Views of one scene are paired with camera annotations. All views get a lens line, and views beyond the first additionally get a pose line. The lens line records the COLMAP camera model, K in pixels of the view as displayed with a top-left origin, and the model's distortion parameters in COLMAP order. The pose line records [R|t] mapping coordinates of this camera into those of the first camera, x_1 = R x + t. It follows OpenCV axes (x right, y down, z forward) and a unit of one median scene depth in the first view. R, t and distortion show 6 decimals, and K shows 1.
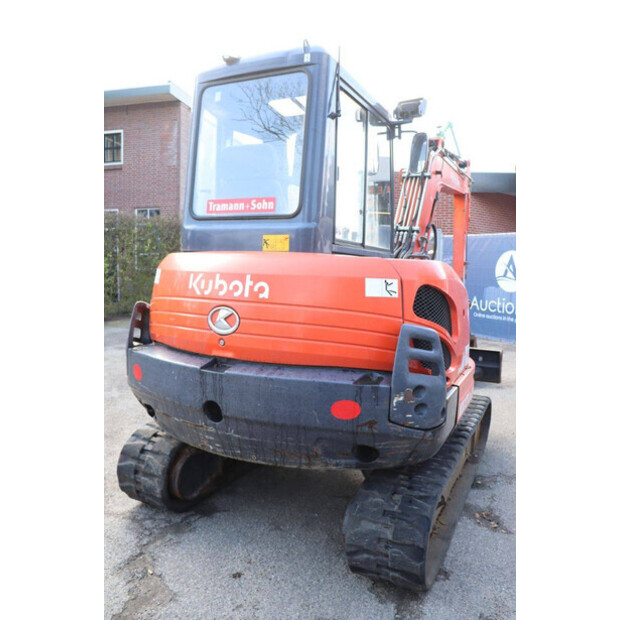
lens RADIAL K [[501.0, 0, 309.1], [0, 501.0, 307.9], [0, 0, 1]] dist [-0.134720, 0.056826]
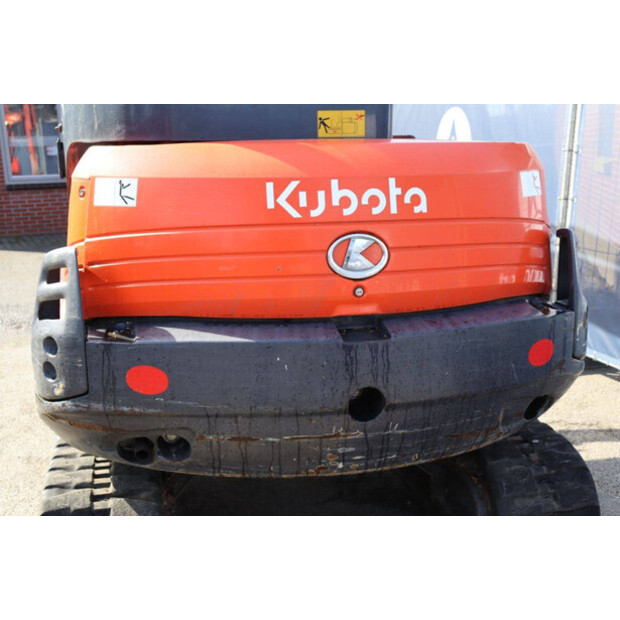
lens RADIAL K [[751.8, 0, 311.5], [0, 751.8, 311.3], [0, 0, 1]] dist [0.043882, 0.000000]
pose [[0.768597, -0.169498, 0.616871, -0.788814], [0.090911, 0.983415, 0.156943, -0.057607], [-0.633241, -0.064546, 0.771258, 0.320442]]
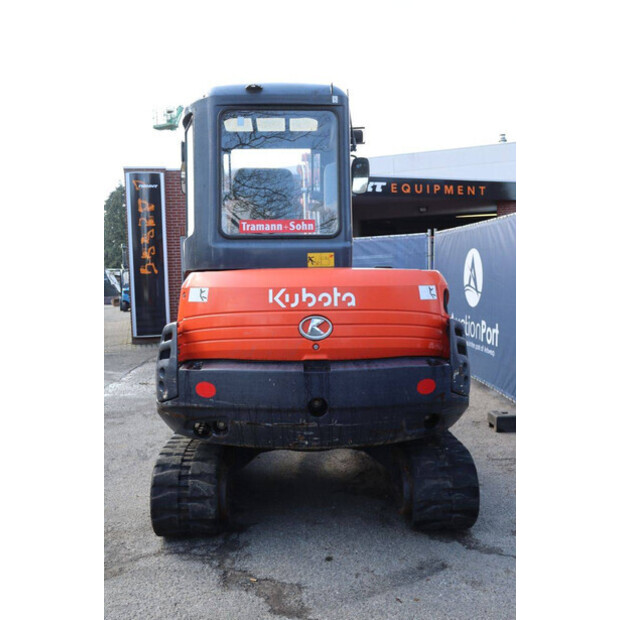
lens RADIAL K [[625.2, 0, 312.4], [0, 625.2, 307.9], [0, 0, 1]] dist [-0.073914, 0.000000]
pose [[0.872959, -0.062337, 0.483795, -0.870684], [0.080993, 0.996557, -0.017738, 0.004032], [-0.481023, 0.054669, 0.875002, -0.265083]]
